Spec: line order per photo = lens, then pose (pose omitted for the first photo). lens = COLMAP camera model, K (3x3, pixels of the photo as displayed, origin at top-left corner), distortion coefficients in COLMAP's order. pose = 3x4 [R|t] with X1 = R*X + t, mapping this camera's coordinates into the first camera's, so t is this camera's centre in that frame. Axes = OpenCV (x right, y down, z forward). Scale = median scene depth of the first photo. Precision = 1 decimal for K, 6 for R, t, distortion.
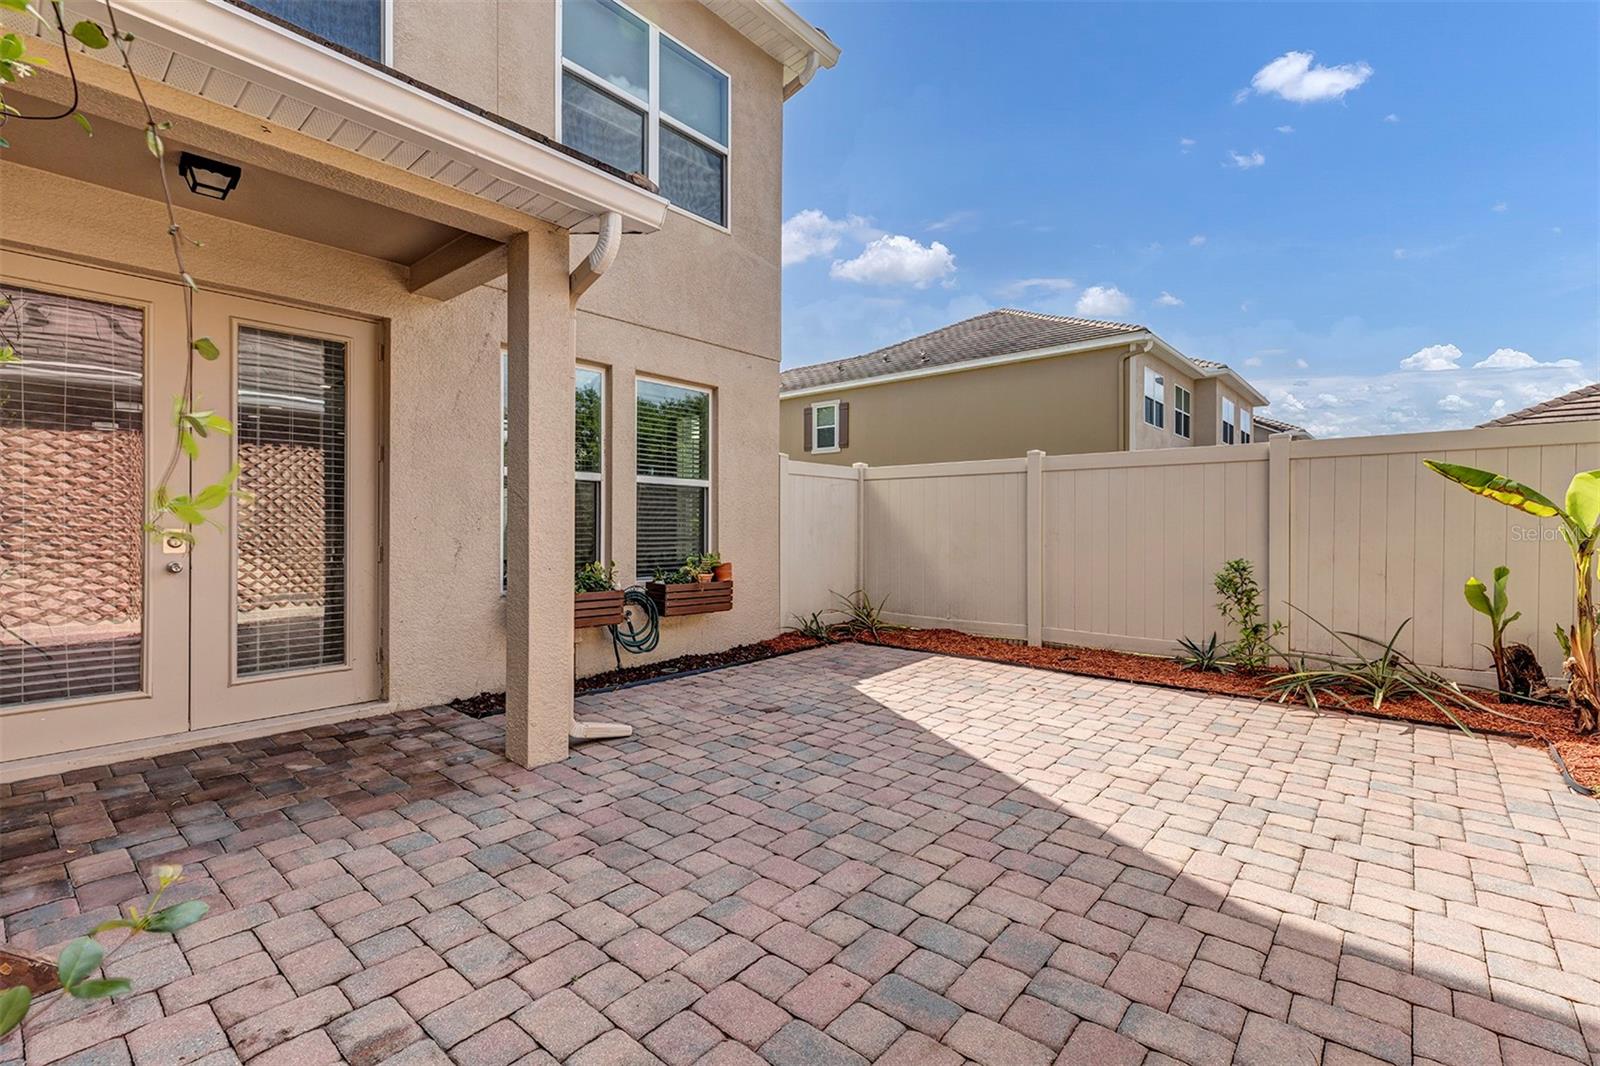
lens RADIAL K [[719.2, 0, 800.0], [0, 719.2, 529.0], [0, 0, 1]] dist [0.005546, -0.001874]
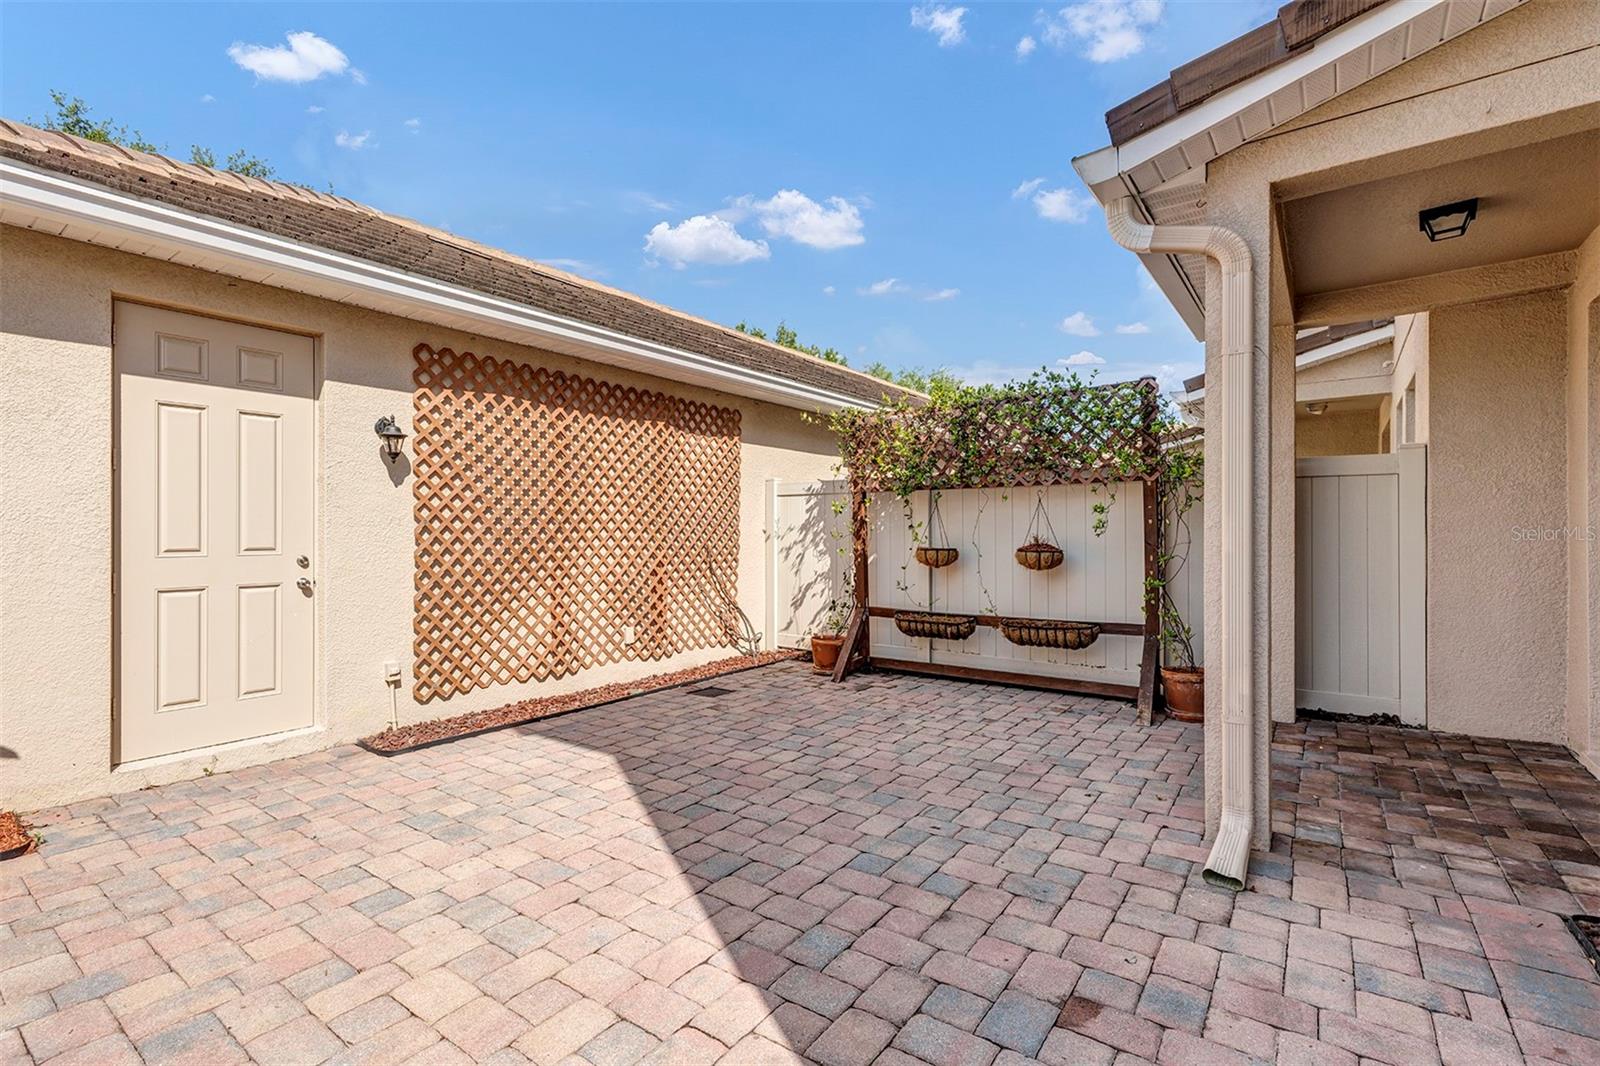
lens RADIAL K [[719.2, 0, 801.3], [0, 719.2, 533.4], [0, 0, 1]] dist [0.005546, -0.001874]
pose [[-0.996765, -0.003200, -0.080312, 0.227372], [-0.003410, 0.999991, 0.002474, -0.027301], [0.080303, 0.002740, -0.996767, 2.089832]]
